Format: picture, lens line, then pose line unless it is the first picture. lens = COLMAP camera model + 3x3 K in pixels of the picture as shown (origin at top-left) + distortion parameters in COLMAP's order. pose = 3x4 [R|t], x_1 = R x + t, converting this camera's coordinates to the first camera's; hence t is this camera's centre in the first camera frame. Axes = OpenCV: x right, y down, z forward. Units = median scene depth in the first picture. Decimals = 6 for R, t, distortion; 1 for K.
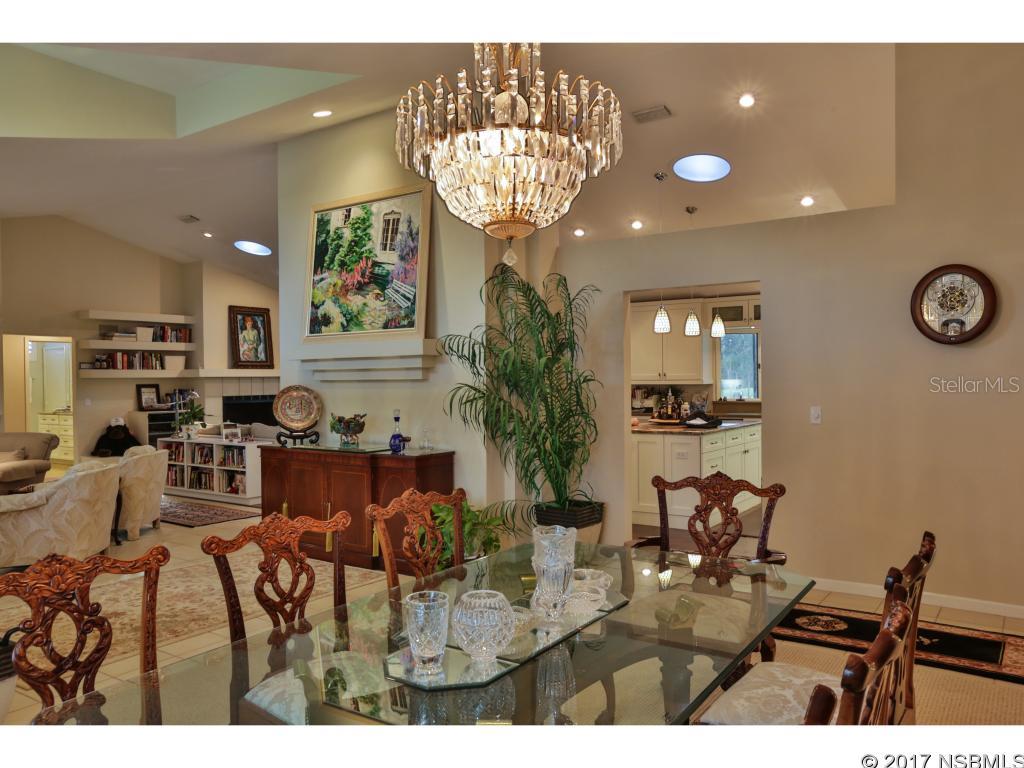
lens RADIAL K [[733.1, 0, 513.4], [0, 733.1, 380.3], [0, 0, 1]] dist [0.009818, 0.001369]
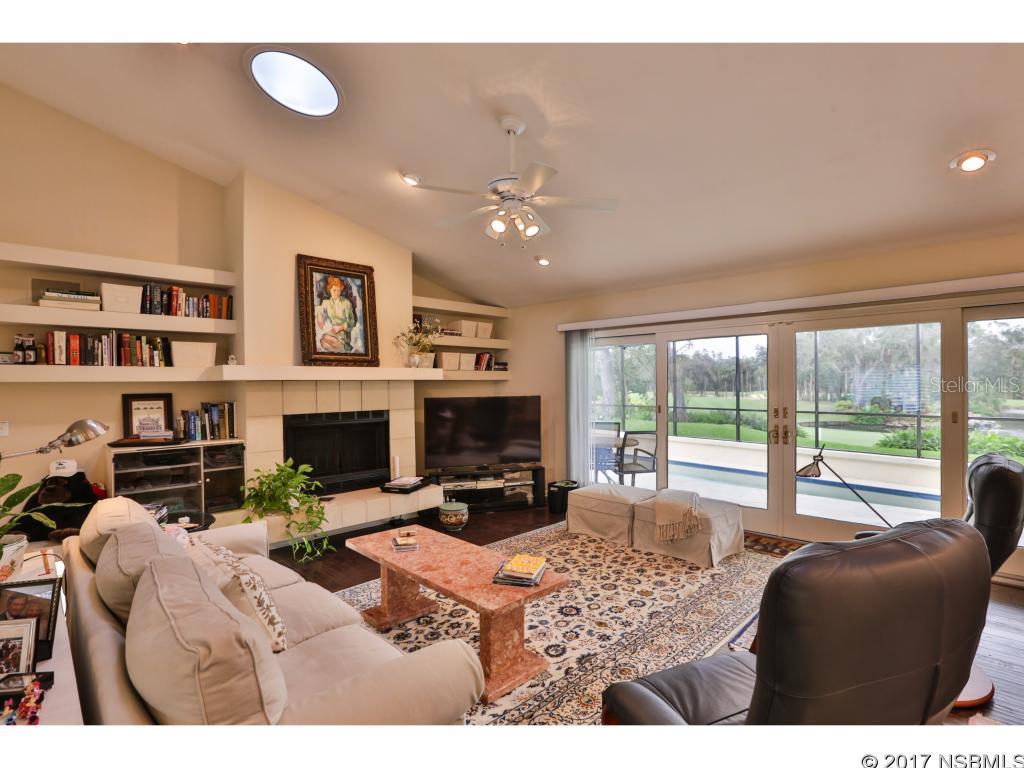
lens RADIAL K [[507.2, 0, 514.7], [0, 507.2, 390.3], [0, 0, 1]] dist [-0.022232, -0.000516]
pose [[0.986576, 0.003600, -0.163263, -0.164915], [-0.001100, 0.999881, 0.015399, -0.003267], [0.163299, -0.015013, 0.986462, 0.670917]]
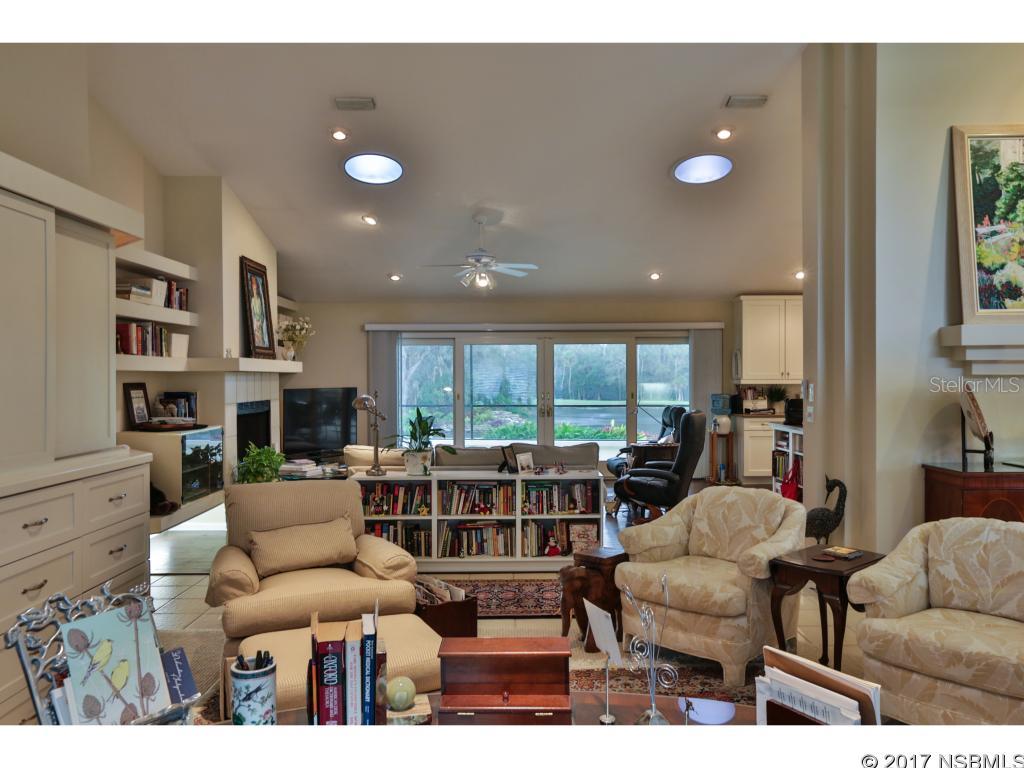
lens RADIAL K [[733.1, 0, 514.1], [0, 733.1, 383.1], [0, 0, 1]] dist [0.009818, 0.001369]
pose [[0.813688, -0.000718, 0.581301, -0.582029], [-0.001007, 0.999996, 0.002645, 0.003461], [-0.581300, -0.002737, 0.813684, 0.381231]]
